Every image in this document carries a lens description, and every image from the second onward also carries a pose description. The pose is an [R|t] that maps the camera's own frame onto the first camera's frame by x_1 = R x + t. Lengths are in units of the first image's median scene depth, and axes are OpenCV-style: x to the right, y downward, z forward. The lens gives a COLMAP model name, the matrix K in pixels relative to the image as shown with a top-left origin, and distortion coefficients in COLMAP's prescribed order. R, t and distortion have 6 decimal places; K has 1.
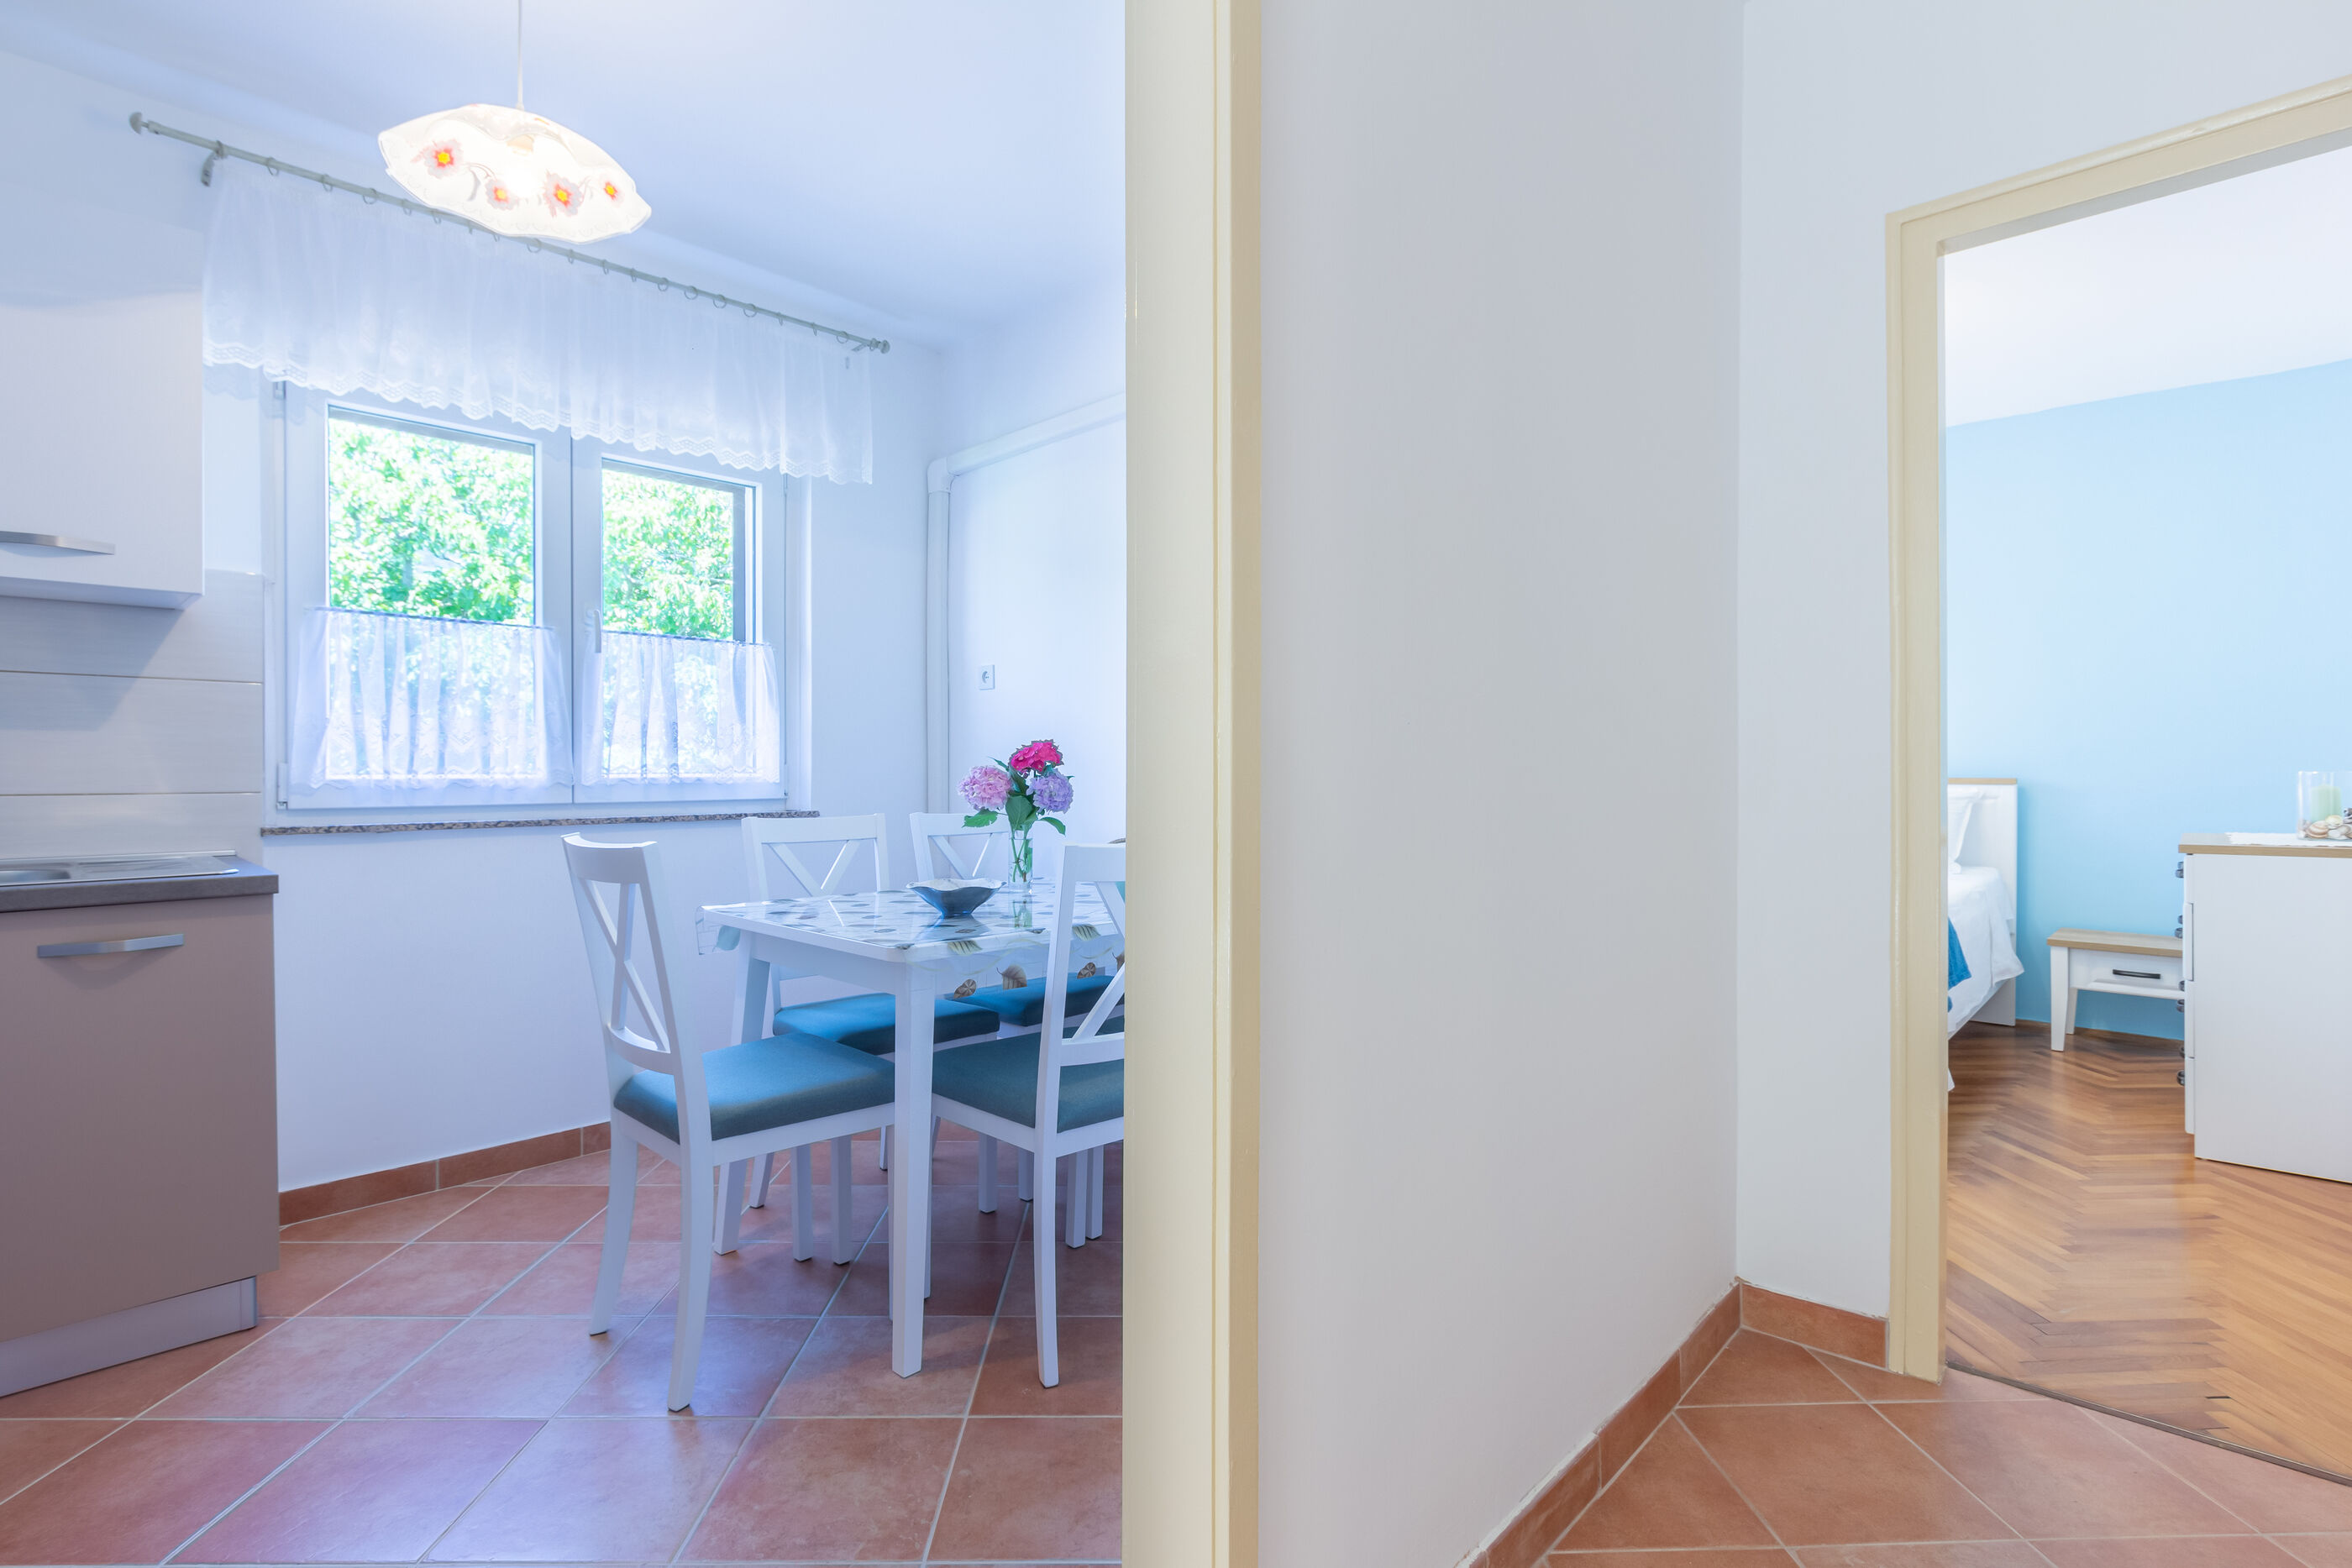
lens RADIAL K [[1112.6, 0, 1170.3], [0, 1112.6, 776.1], [0, 0, 1]] dist [-0.001490, -0.003313]
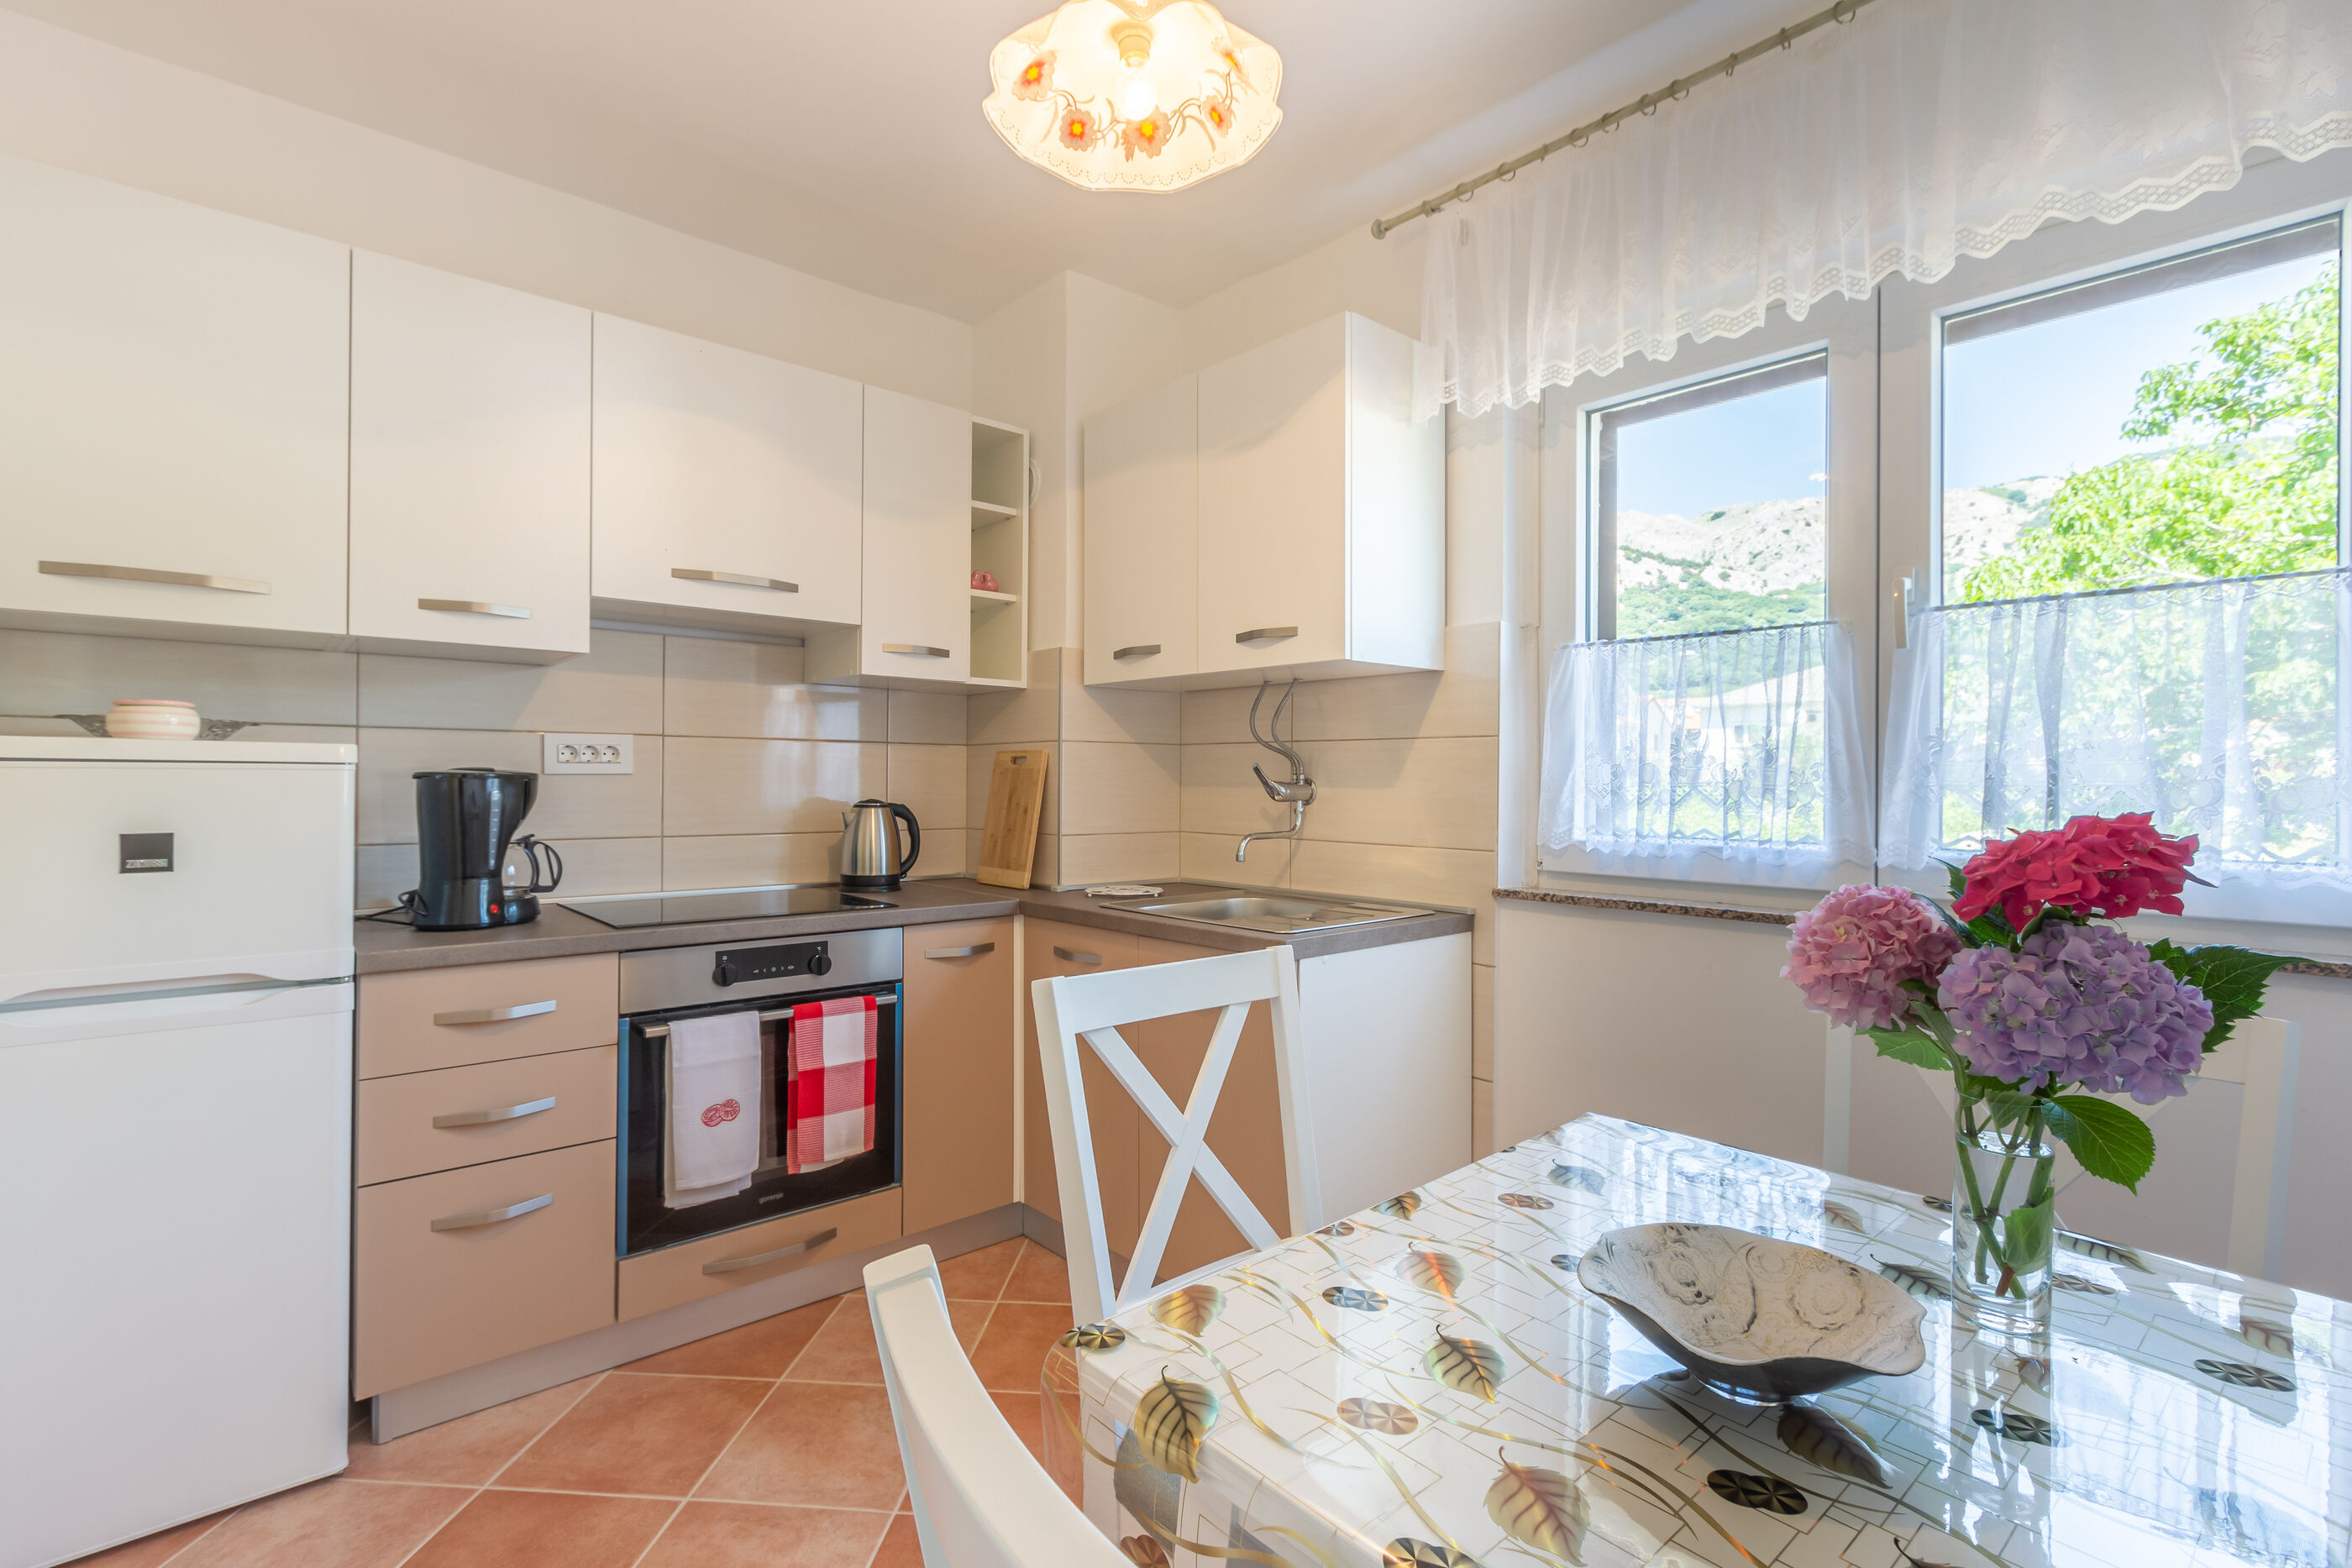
lens RADIAL K [[1066.6, 0, 1169.3], [0, 1066.6, 776.9], [0, 0, 1]] dist [0.001114, -0.001360]
pose [[-0.088540, -0.003539, -0.996066, 0.102561], [-0.010487, 0.999942, -0.002620, -0.038907], [0.996017, 0.010214, -0.088572, 0.723066]]
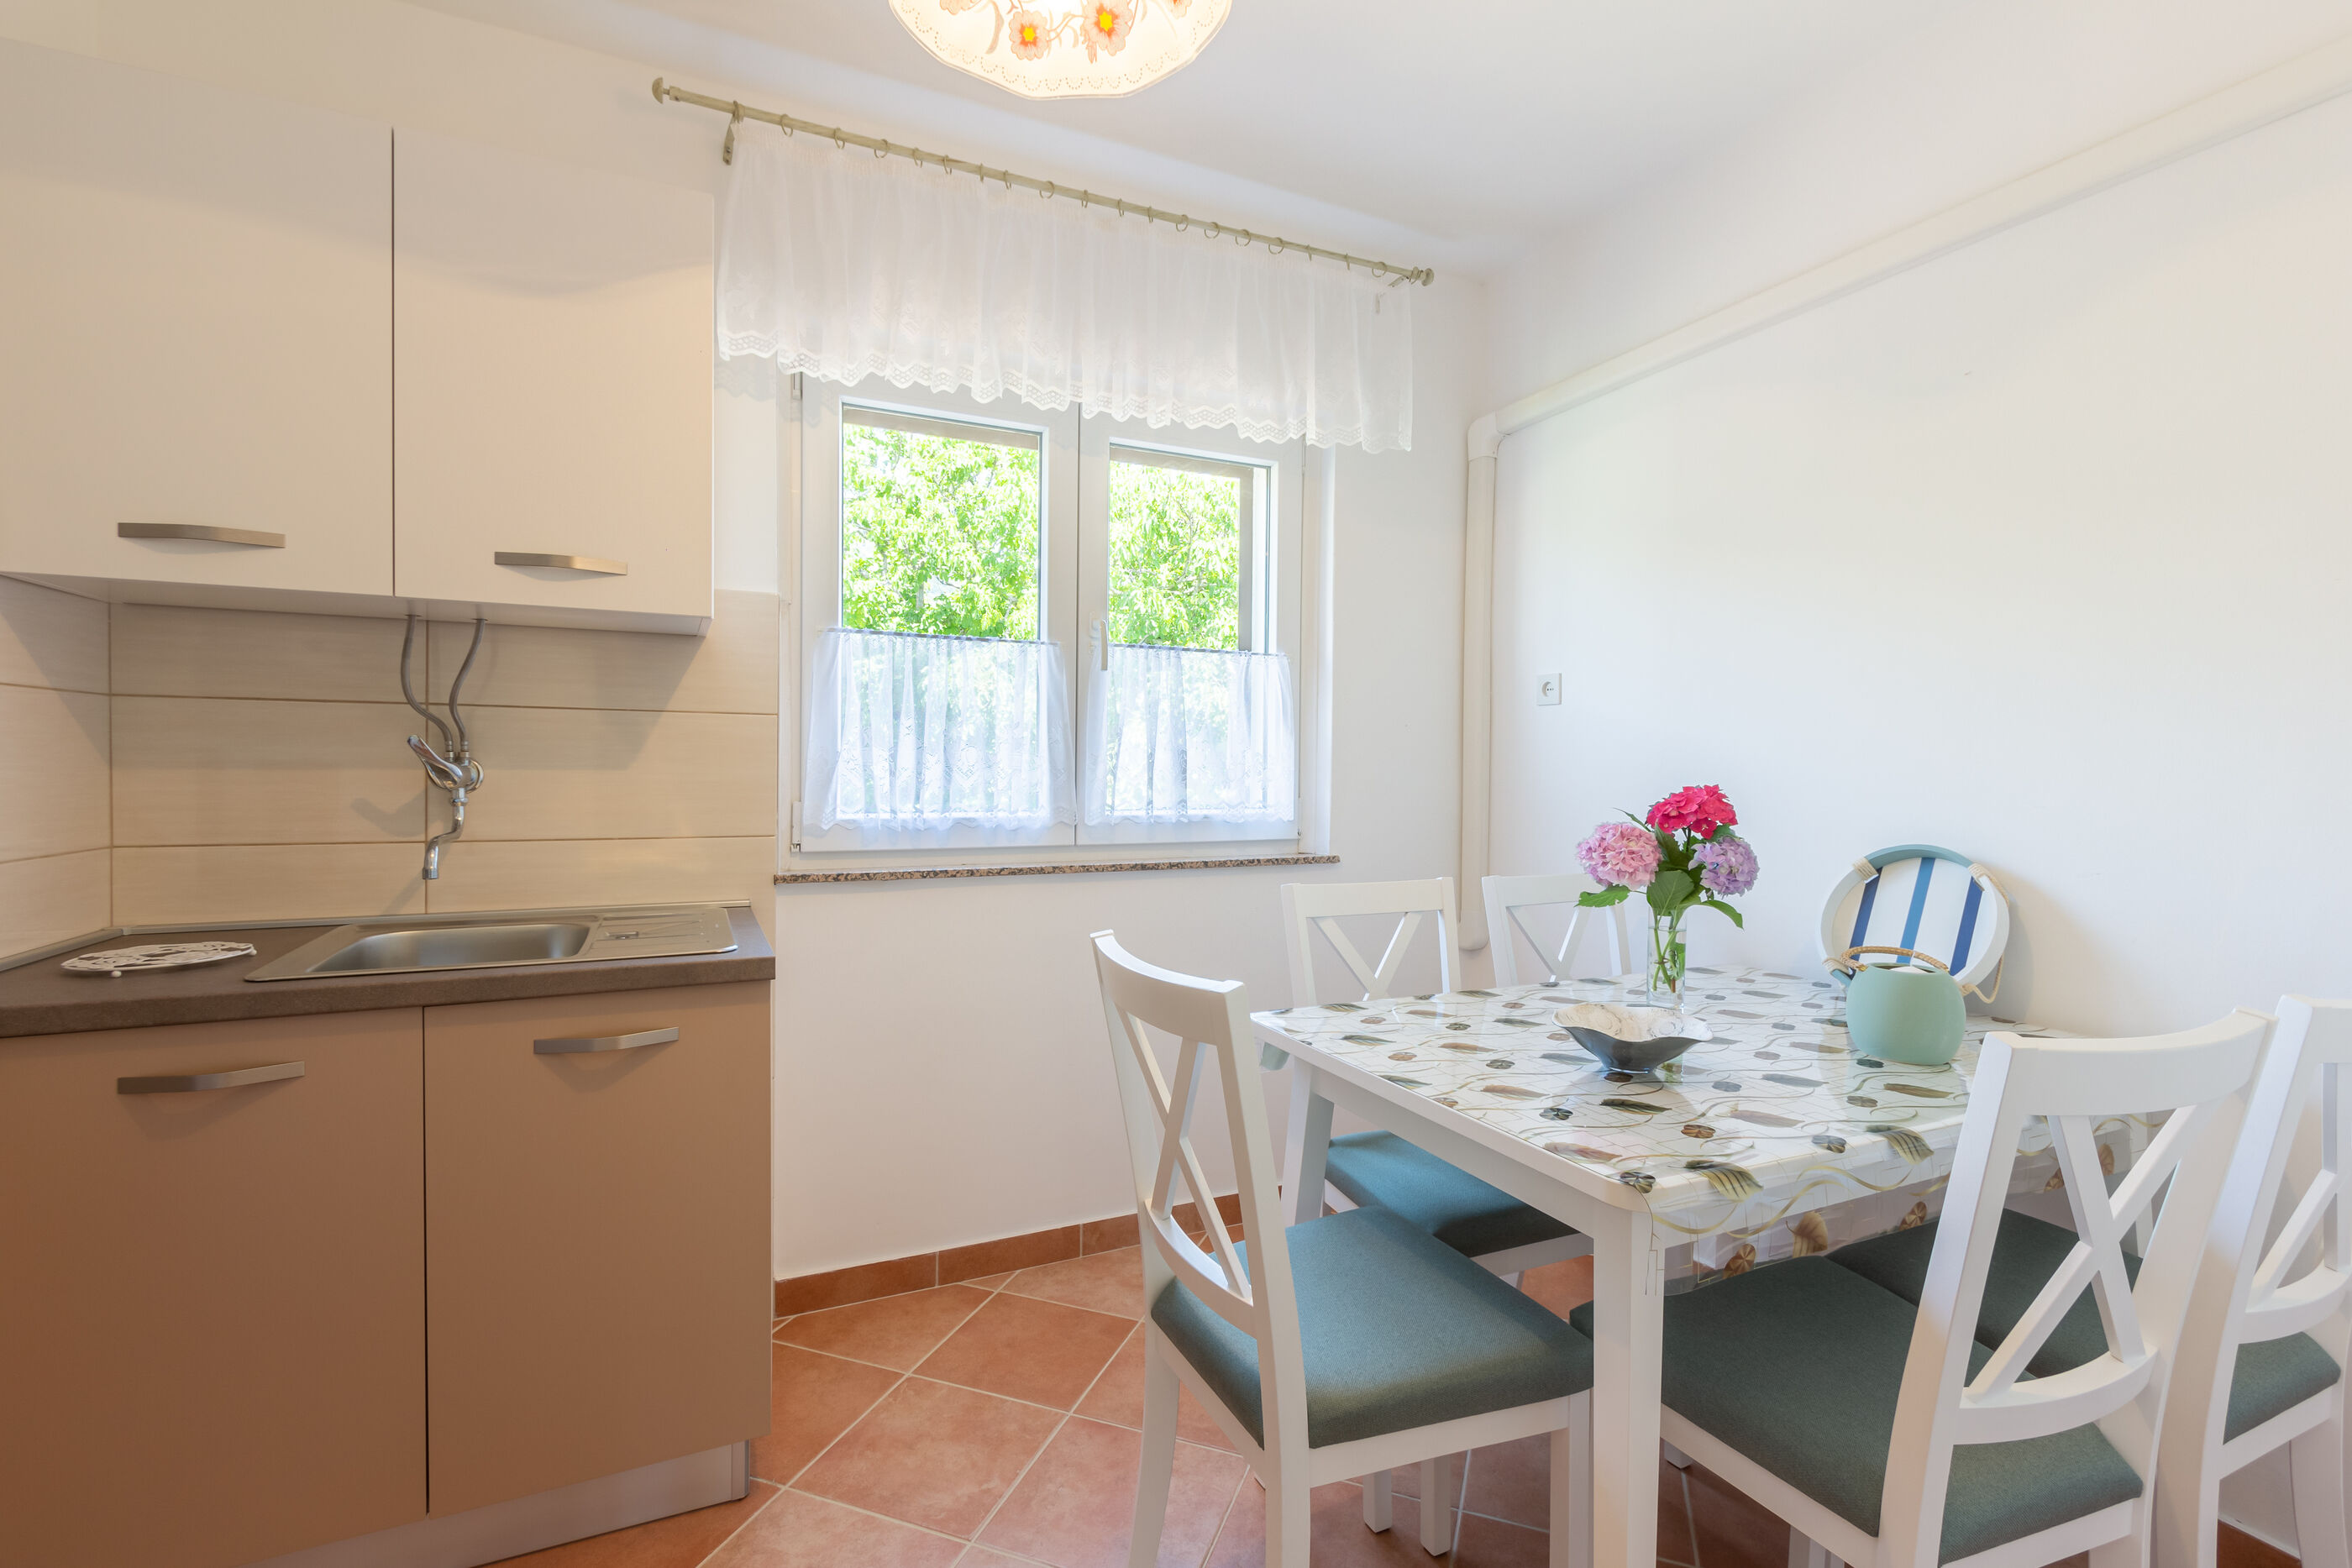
lens RADIAL K [[1066.6, 0, 1169.3], [0, 1066.6, 776.9], [0, 0, 1]] dist [0.001114, -0.001360]
pose [[0.931739, 0.014246, -0.362848, -0.184598], [-0.012435, 0.999896, 0.007326, -0.039107], [0.362915, -0.002314, 0.931819, 0.276247]]
